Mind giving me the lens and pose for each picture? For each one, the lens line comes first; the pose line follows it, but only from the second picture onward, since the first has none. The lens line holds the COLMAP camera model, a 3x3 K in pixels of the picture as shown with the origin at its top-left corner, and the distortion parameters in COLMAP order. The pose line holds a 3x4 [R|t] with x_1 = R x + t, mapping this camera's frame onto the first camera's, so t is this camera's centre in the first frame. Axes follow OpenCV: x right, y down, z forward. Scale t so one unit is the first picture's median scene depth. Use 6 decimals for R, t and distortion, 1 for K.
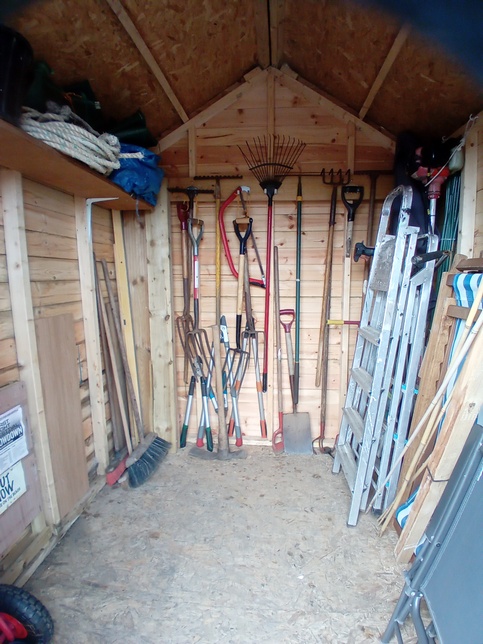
lens RADIAL K [[317.1, 0, 244.2], [0, 317.1, 322.6], [0, 0, 1]] dist [0.000102, 0.000013]
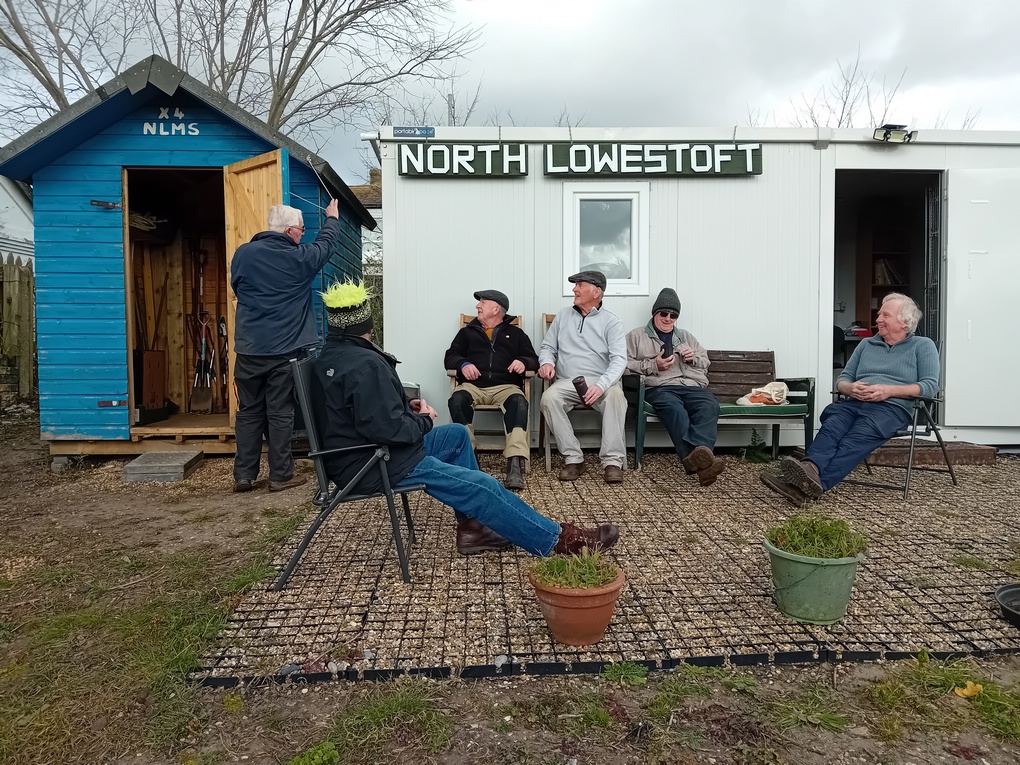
lens RADIAL K [[794.1, 0, 508.4], [0, 794.1, 380.2], [0, 0, 1]] dist [-0.010896, -0.002196]
pose [[0.990324, -0.004740, 0.138694, 0.732953], [0.018101, 0.995291, -0.095231, 0.645851], [-0.137589, 0.096820, 0.985746, -2.724526]]
